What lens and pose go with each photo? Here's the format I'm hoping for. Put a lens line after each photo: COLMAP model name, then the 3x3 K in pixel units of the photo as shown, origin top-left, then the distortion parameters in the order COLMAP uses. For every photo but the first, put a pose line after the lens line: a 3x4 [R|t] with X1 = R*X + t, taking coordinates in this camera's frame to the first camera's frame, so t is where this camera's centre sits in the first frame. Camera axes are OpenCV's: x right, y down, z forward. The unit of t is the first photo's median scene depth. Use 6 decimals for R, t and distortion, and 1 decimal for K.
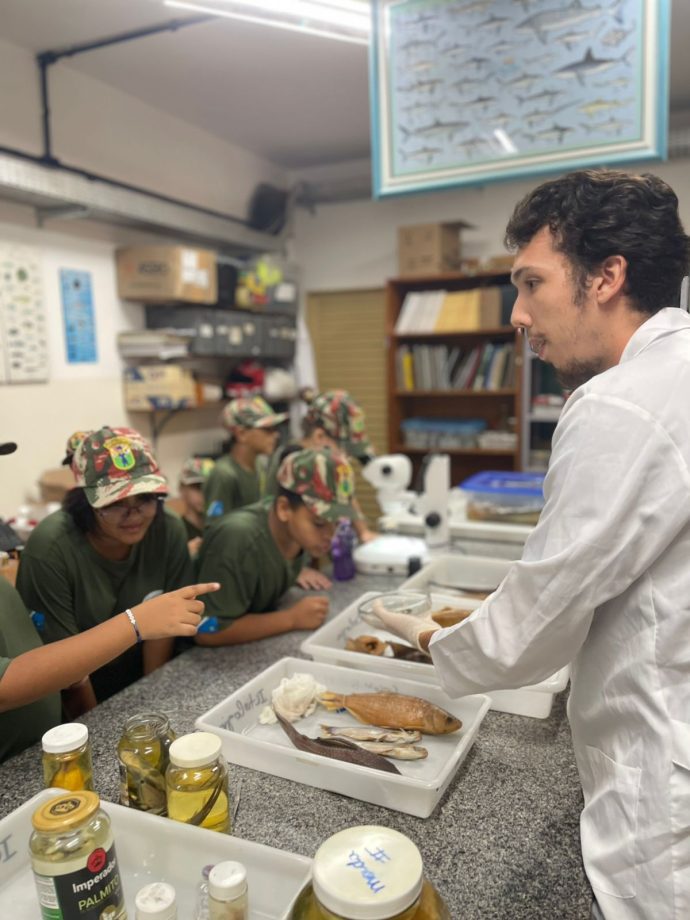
lens RADIAL K [[717.8, 0, 342.5], [0, 717.8, 454.0], [0, 0, 1]] dist [0.050170, -0.080545]
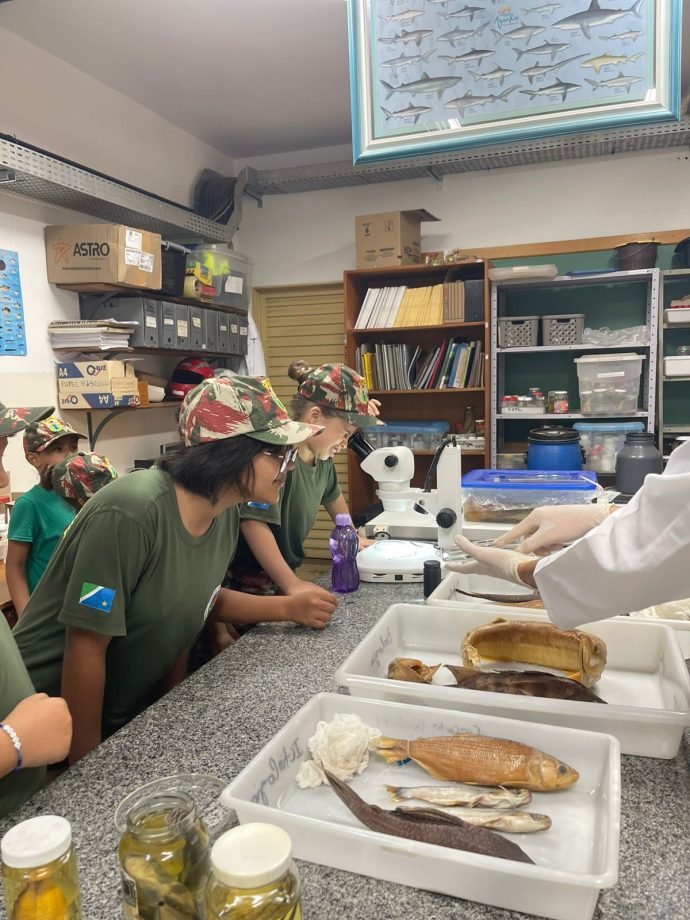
lens RADIAL K [[717.8, 0, 342.5], [0, 717.8, 454.0], [0, 0, 1]] dist [0.050170, -0.080545]
pose [[0.994847, -0.013569, 0.100476, -0.071815], [0.015875, 0.999628, -0.022182, 0.028574], [-0.100138, 0.023662, 0.994692, 0.137412]]
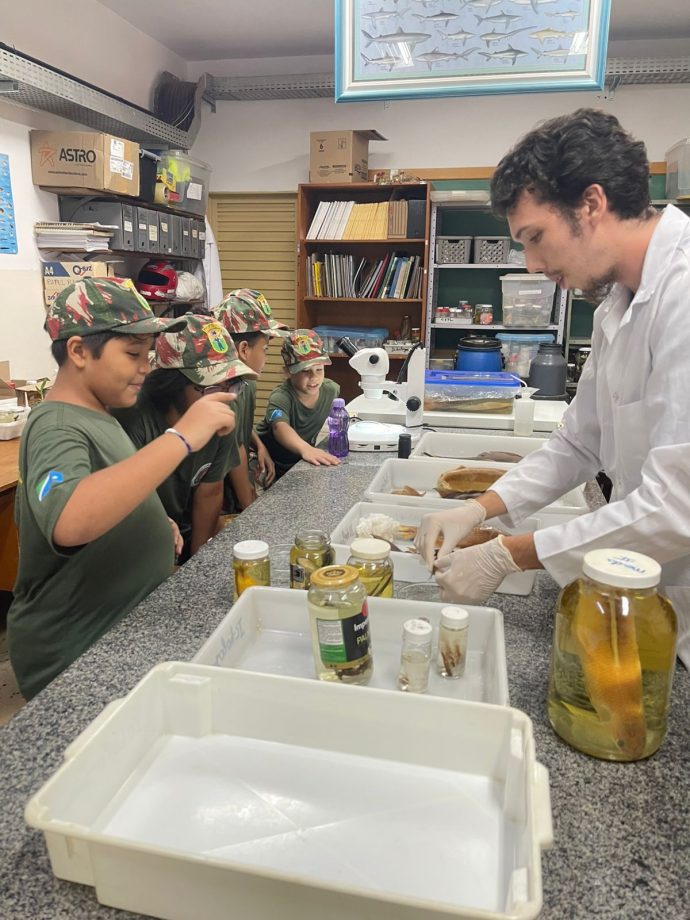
lens RADIAL K [[717.8, 0, 342.5], [0, 717.8, 454.0], [0, 0, 1]] dist [0.050170, -0.080545]
pose [[0.974995, -0.015650, 0.221674, -0.207084], [-0.009031, 0.993903, 0.109891, 0.041444], [-0.222043, -0.109145, 0.968909, -0.075341]]
